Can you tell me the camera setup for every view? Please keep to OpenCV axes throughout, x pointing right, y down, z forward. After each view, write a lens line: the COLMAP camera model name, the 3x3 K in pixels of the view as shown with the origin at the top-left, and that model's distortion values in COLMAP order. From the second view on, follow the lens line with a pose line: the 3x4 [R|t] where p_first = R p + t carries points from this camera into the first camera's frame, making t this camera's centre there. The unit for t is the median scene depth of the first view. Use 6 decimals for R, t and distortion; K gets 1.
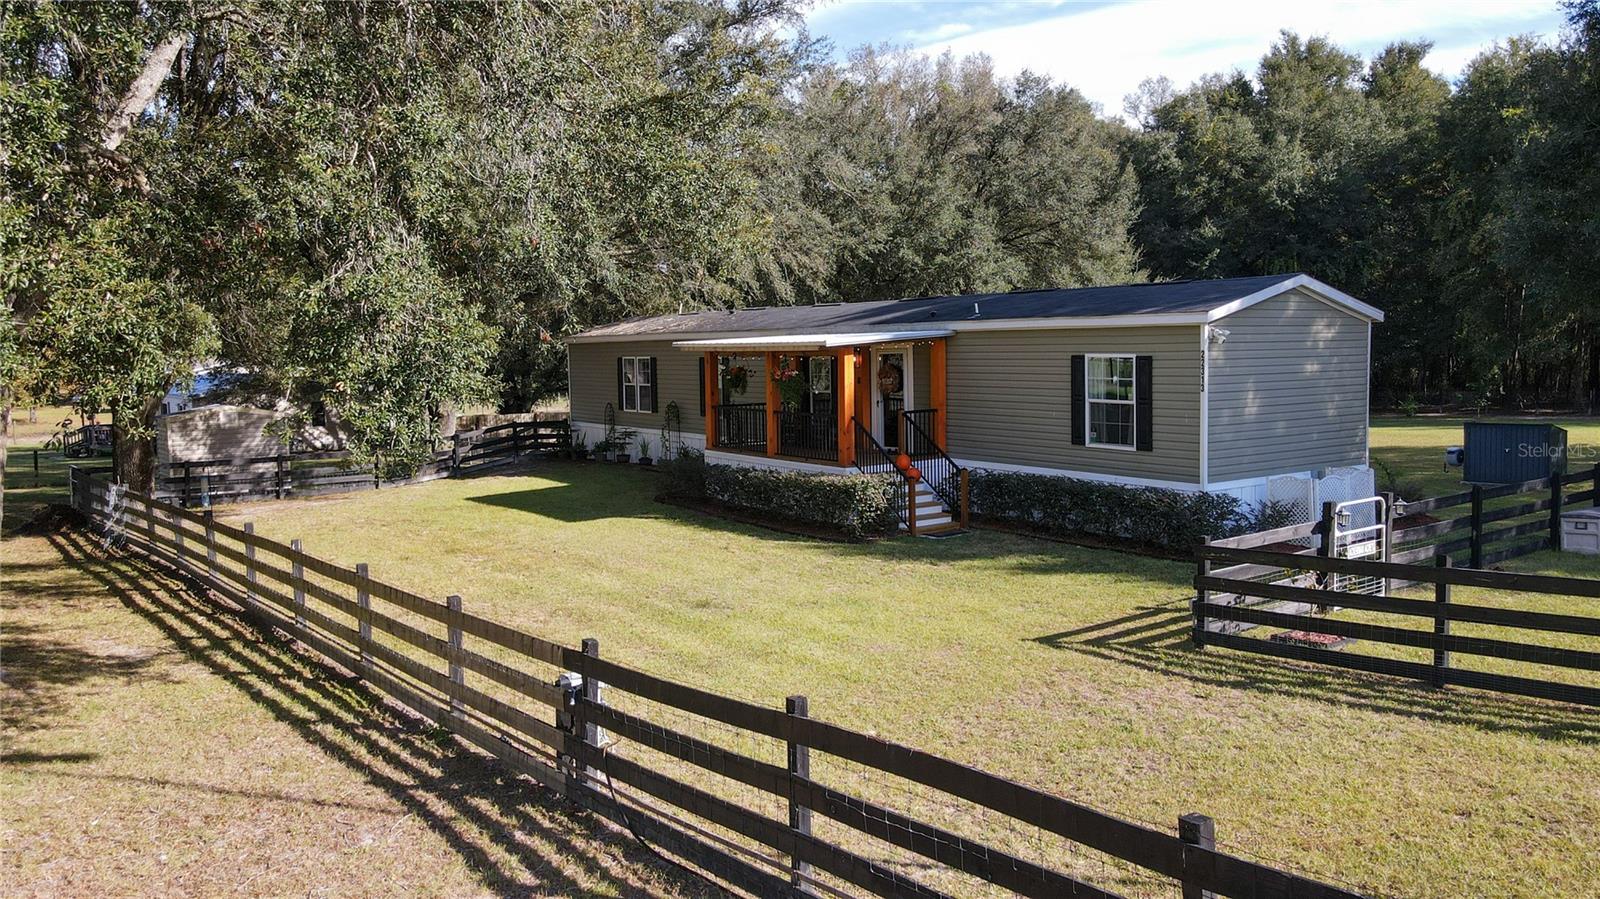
lens RADIAL K [[1297.4, 0, 804.1], [0, 1297.4, 453.8], [0, 0, 1]] dist [0.042243, 0.004694]
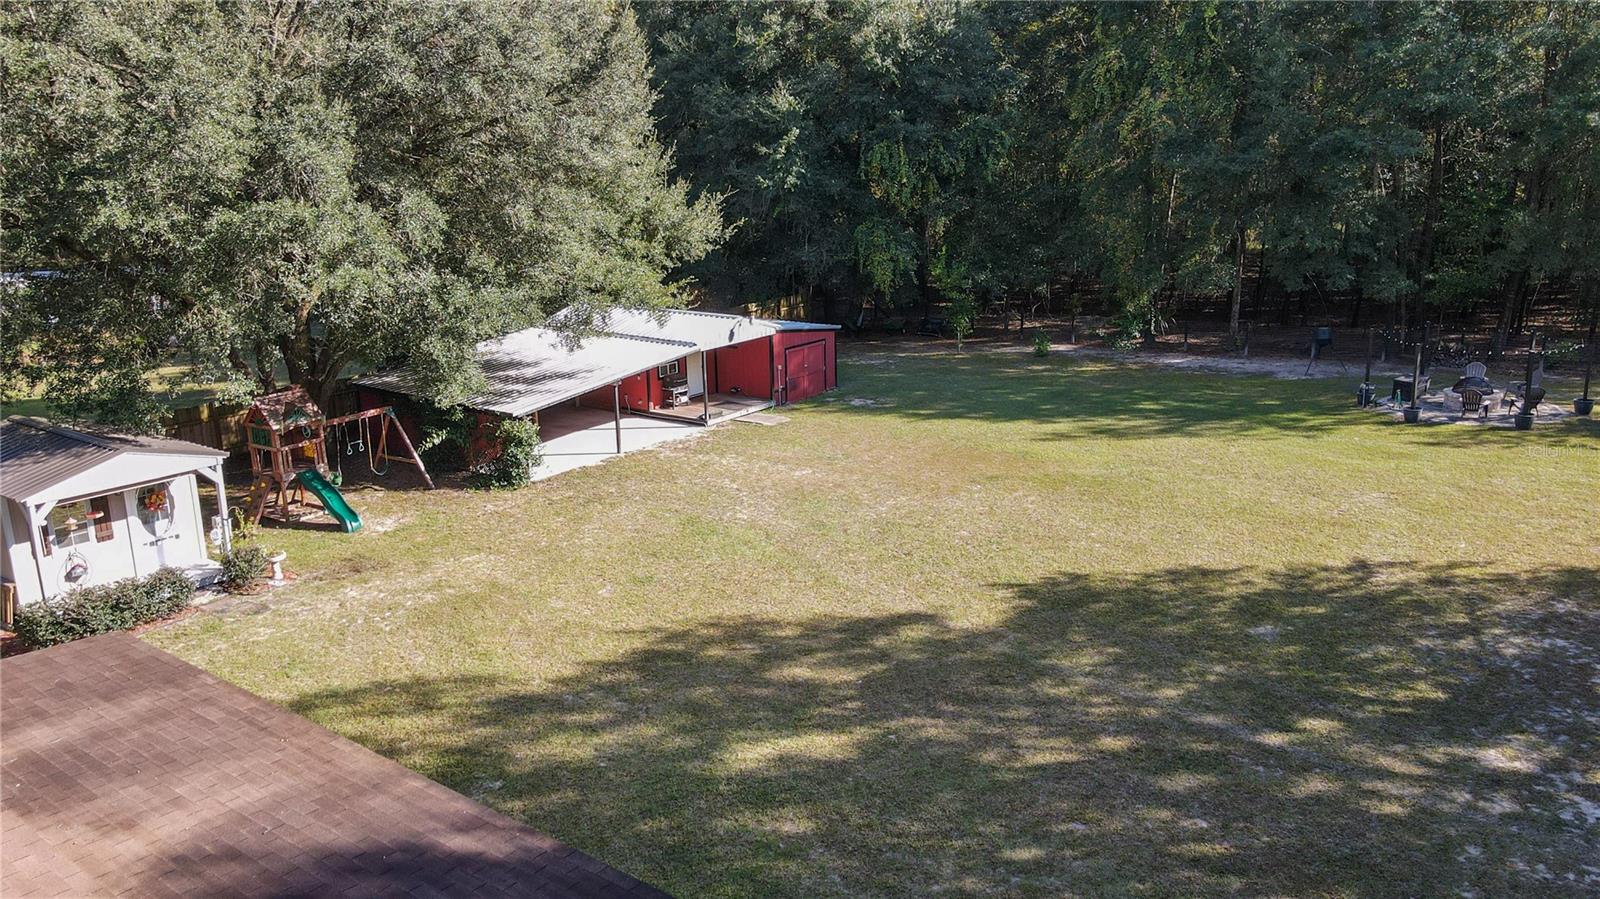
lens RADIAL K [[1167.1, 0, 804.4], [0, 1167.1, 445.5], [0, 0, 1]] dist [0.005532, 0.020409]
pose [[0.955909, -0.072788, 0.284498, 0.134775], [0.019290, 0.982266, 0.186495, -0.107965], [-0.293028, -0.172785, 0.940362, 0.393834]]
